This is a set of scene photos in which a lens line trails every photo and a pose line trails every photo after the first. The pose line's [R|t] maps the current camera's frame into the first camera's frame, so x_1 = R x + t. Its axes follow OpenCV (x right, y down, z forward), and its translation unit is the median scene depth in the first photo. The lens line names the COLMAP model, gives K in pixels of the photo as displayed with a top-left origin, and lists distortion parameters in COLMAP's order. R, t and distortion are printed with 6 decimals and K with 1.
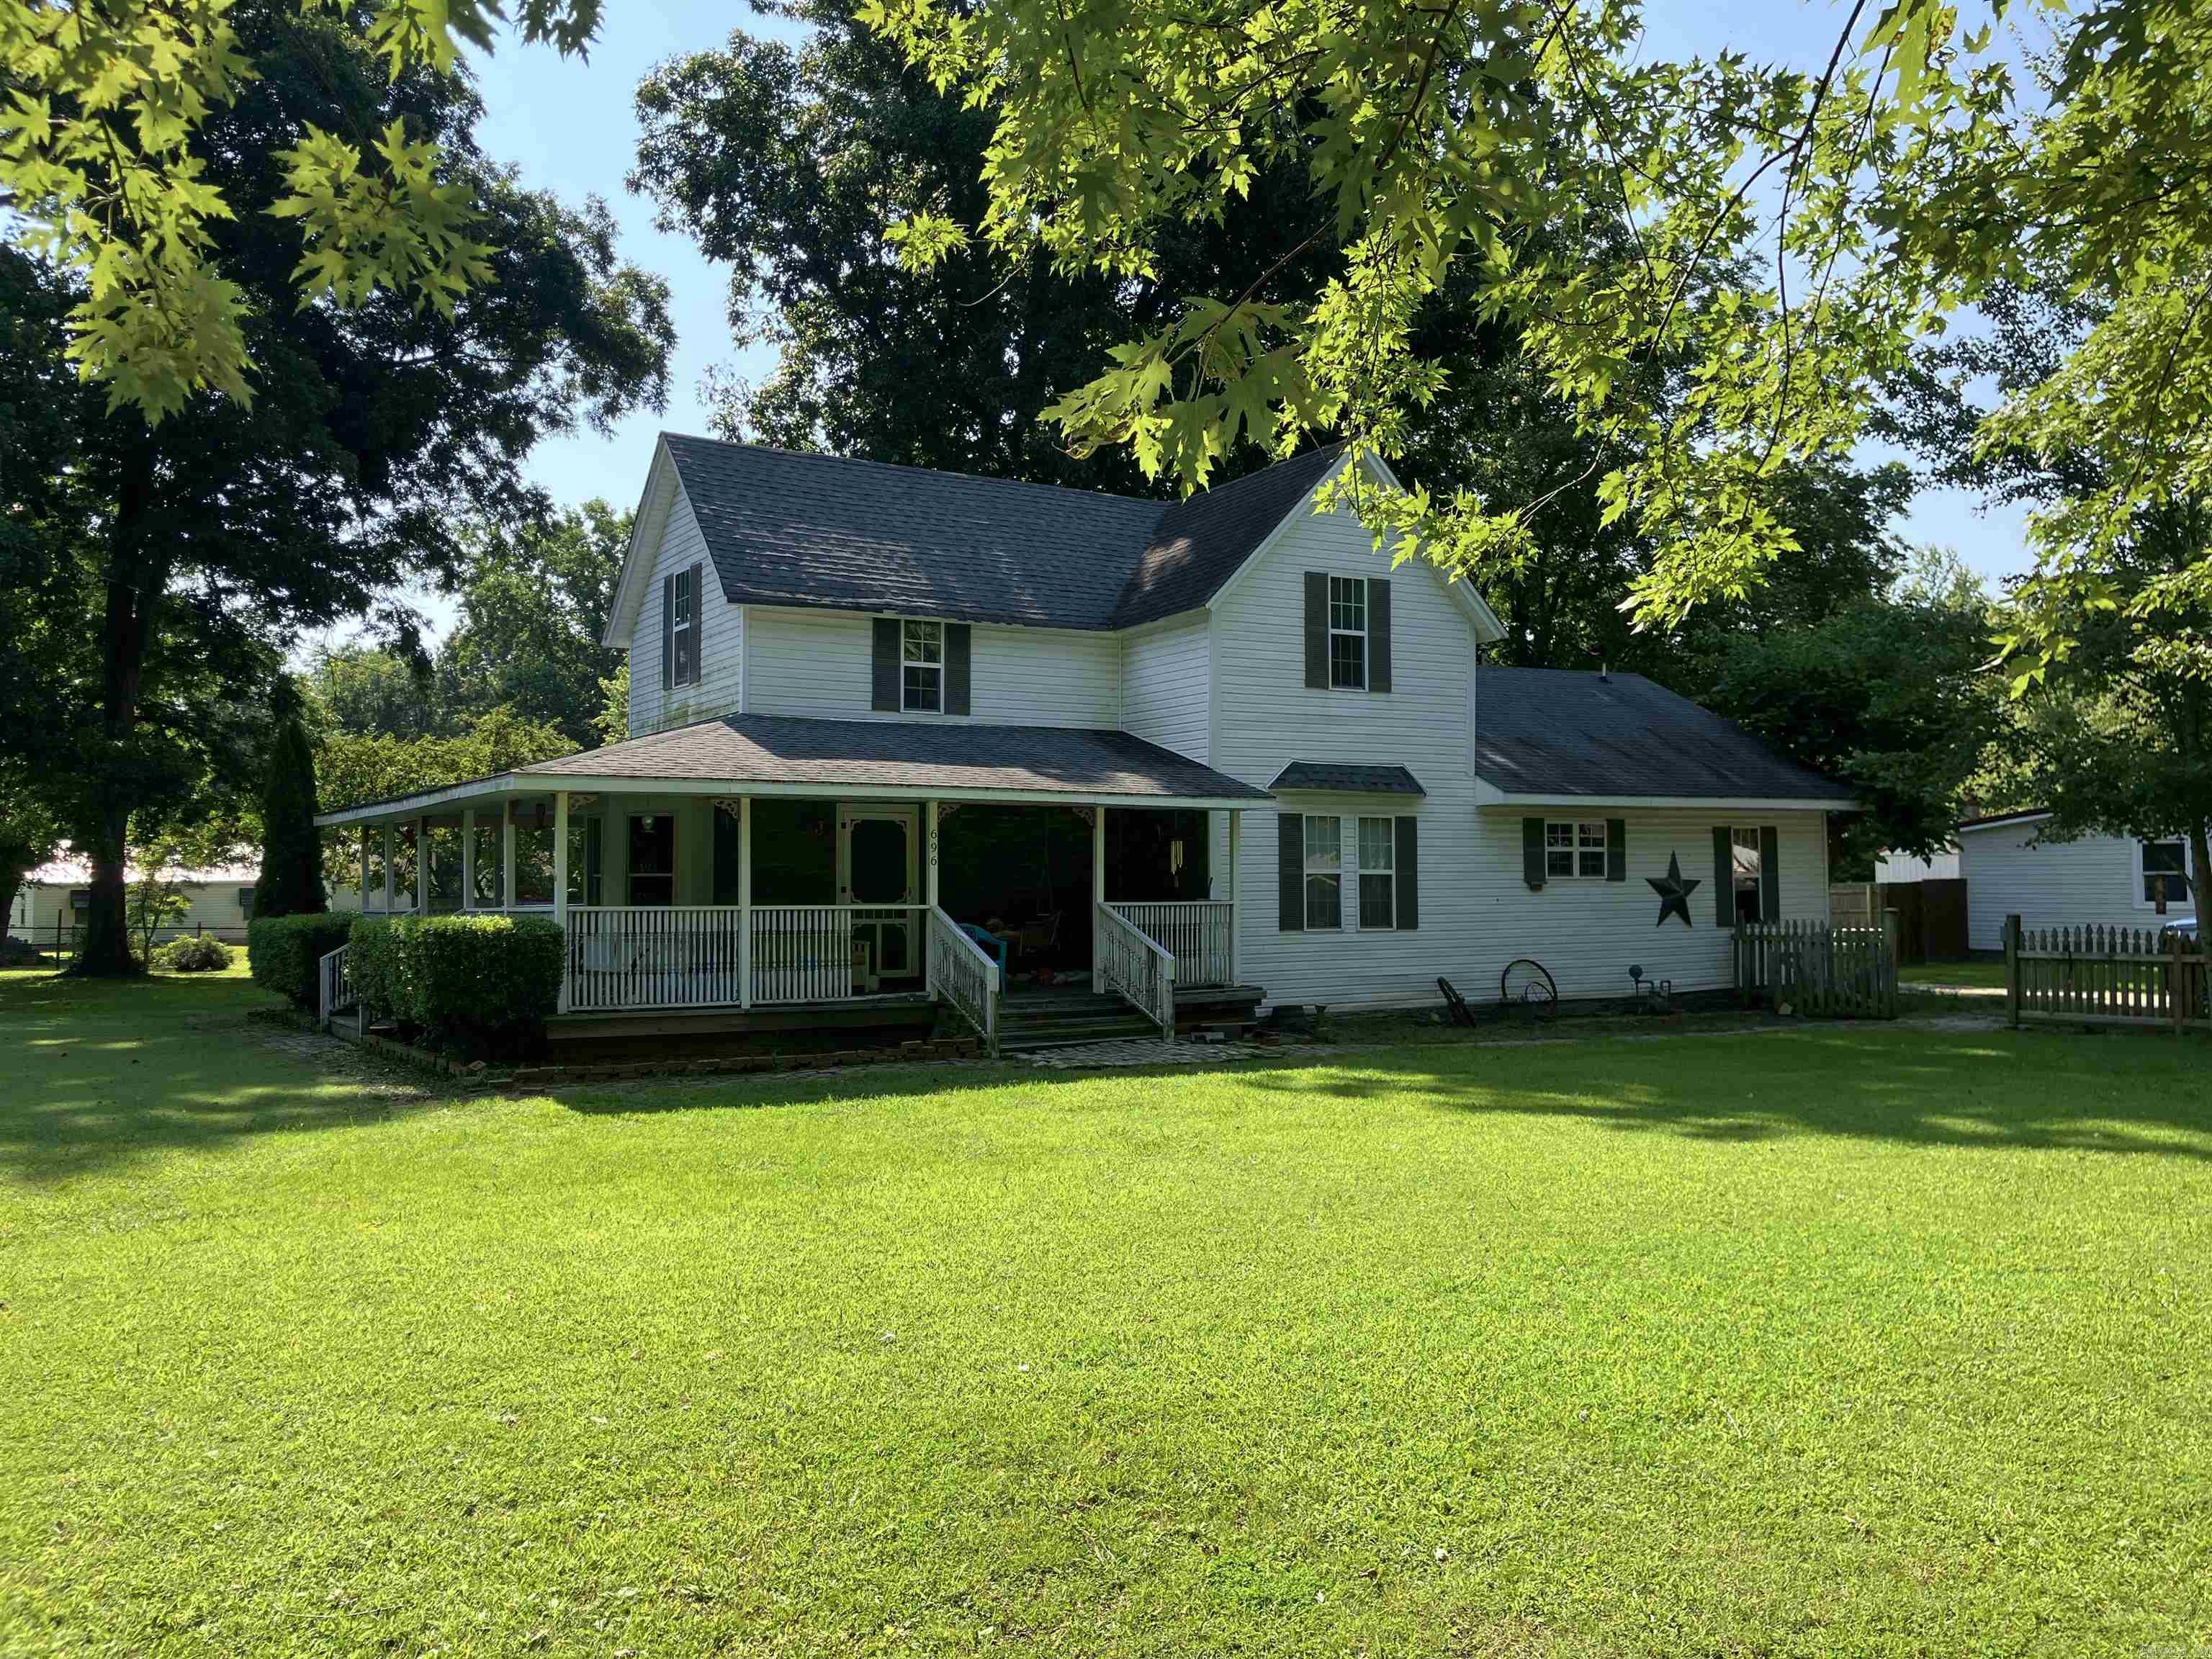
lens RADIAL K [[1777.6, 0, 1106.0], [0, 1777.6, 829.5], [0, 0, 1]] dist [0.003720, 0.002483]
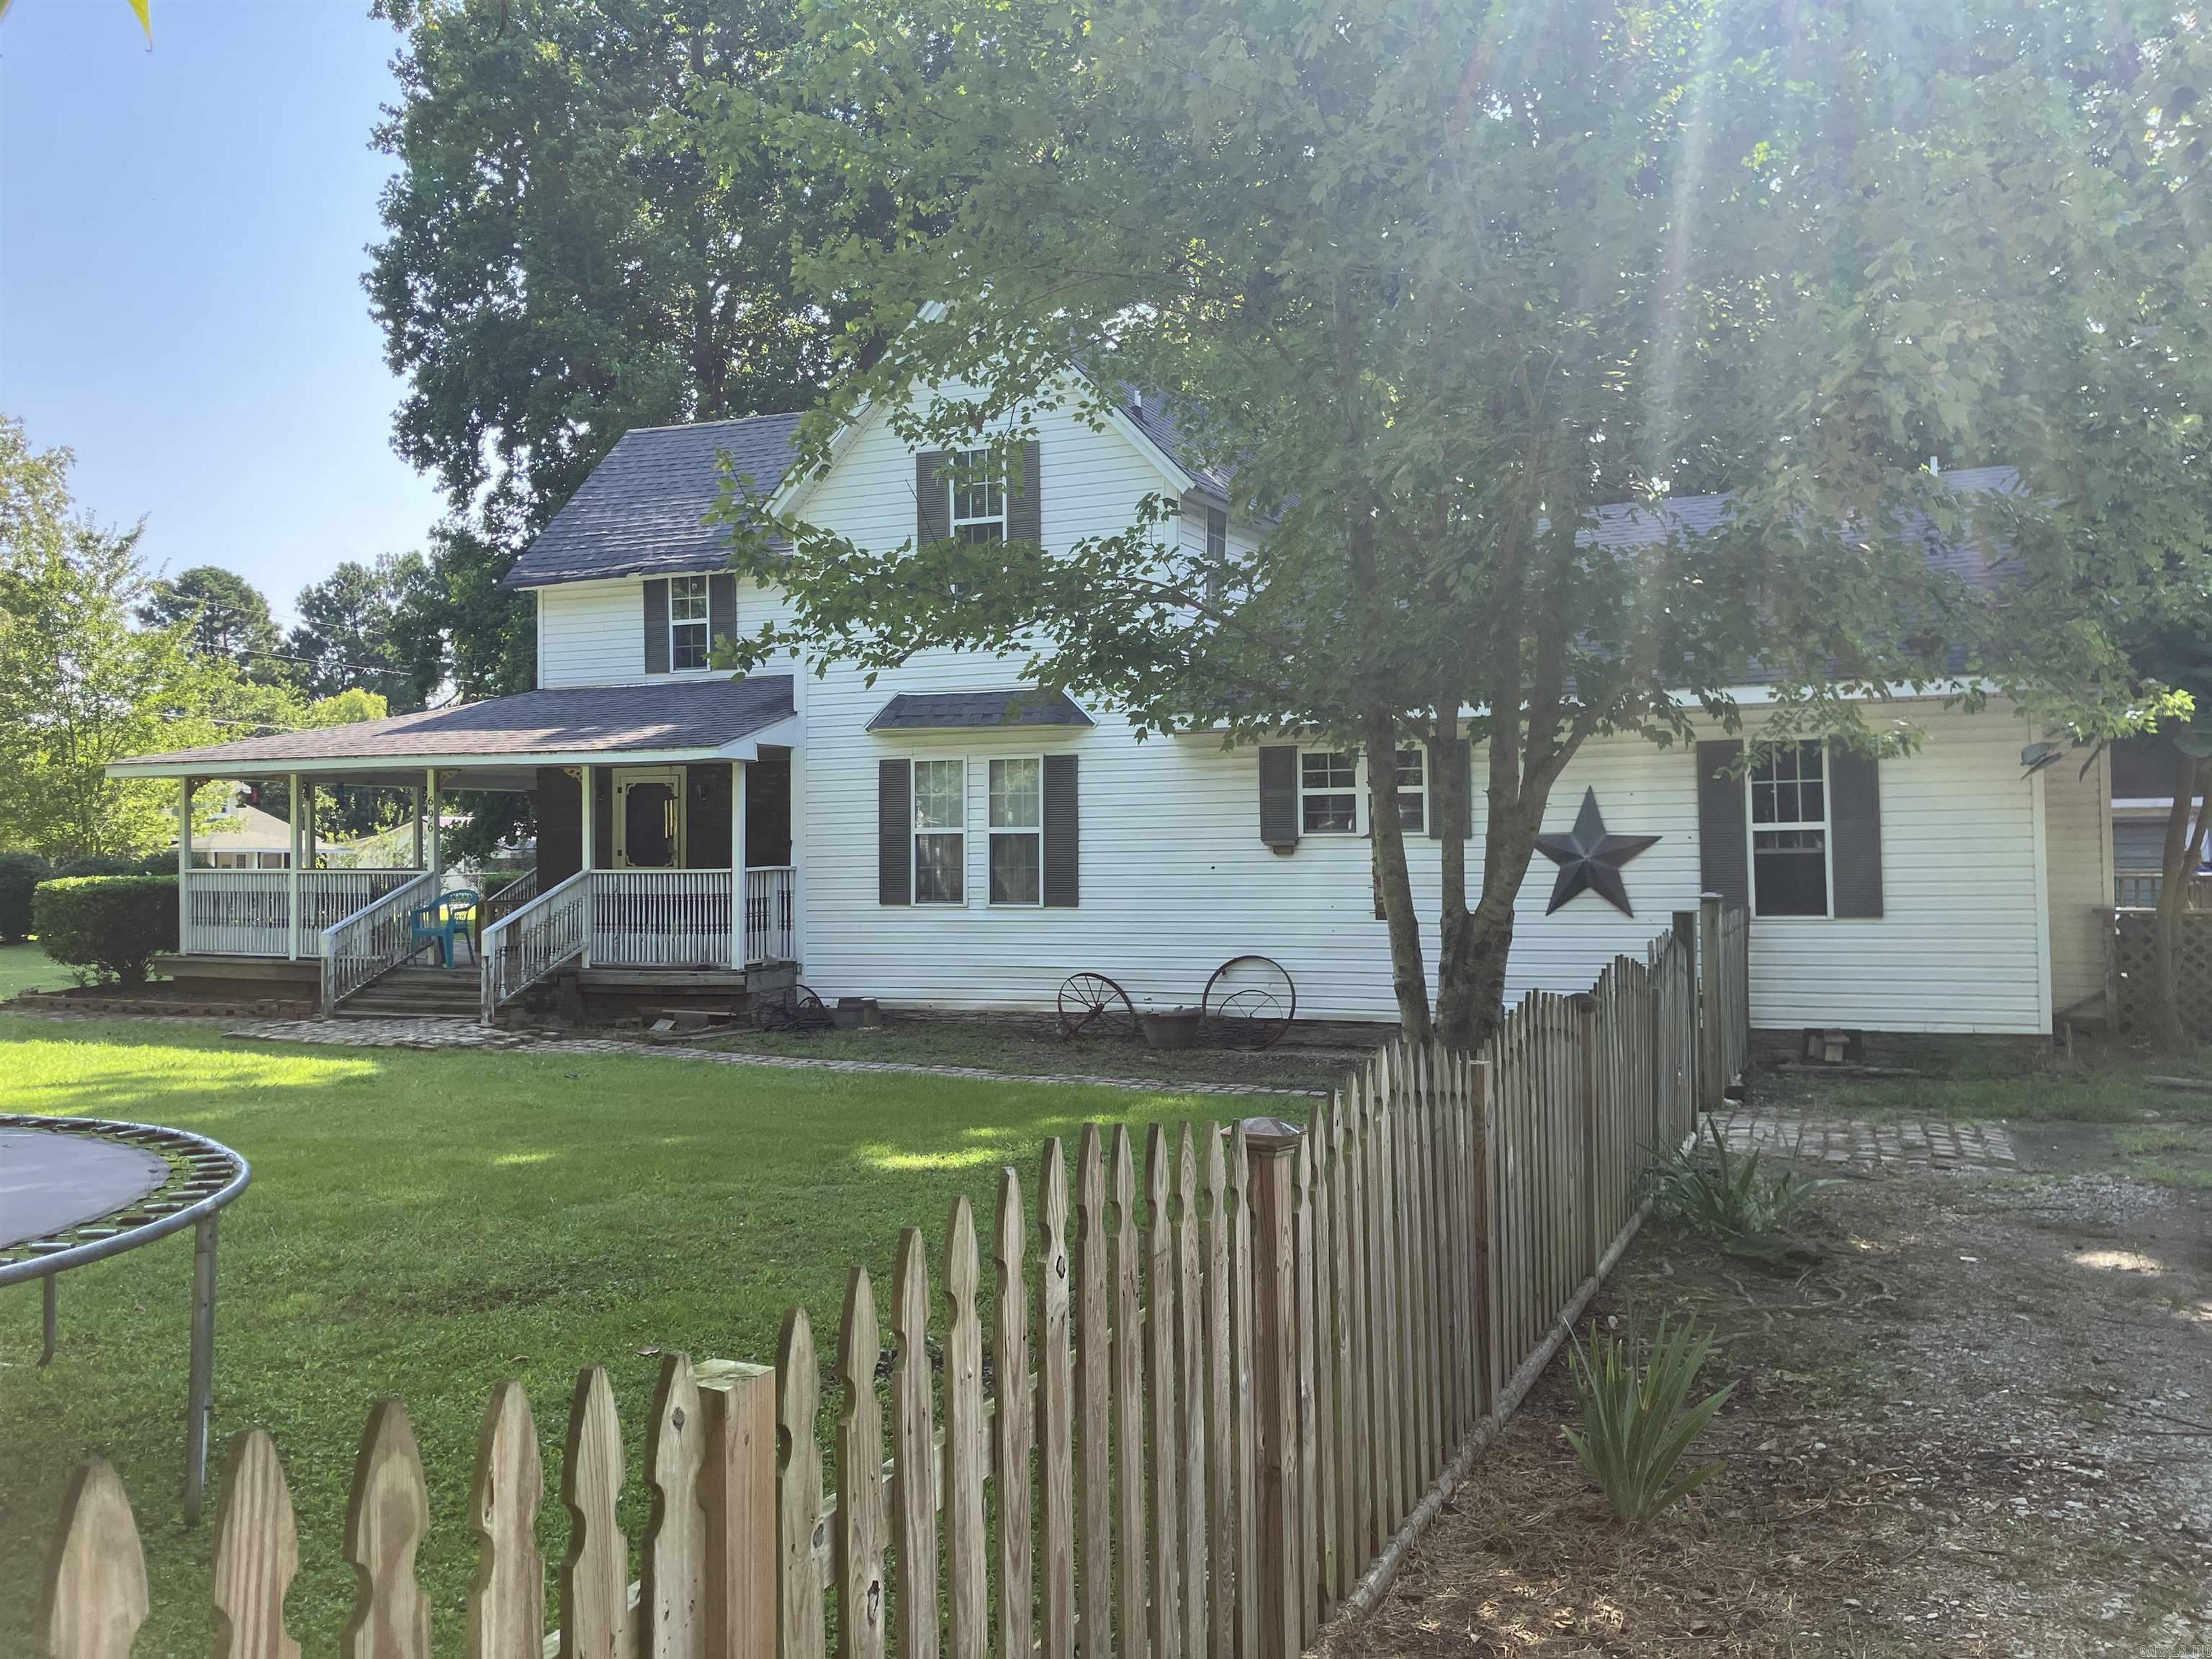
lens RADIAL K [[1777.6, 0, 1106.0], [0, 1777.6, 829.5], [0, 0, 1]] dist [0.003720, 0.002483]
pose [[0.598043, -0.008808, -0.801416, 0.802984], [0.030151, 0.999479, 0.011515, 0.016374], [0.800897, -0.031050, 0.597997, 0.591707]]
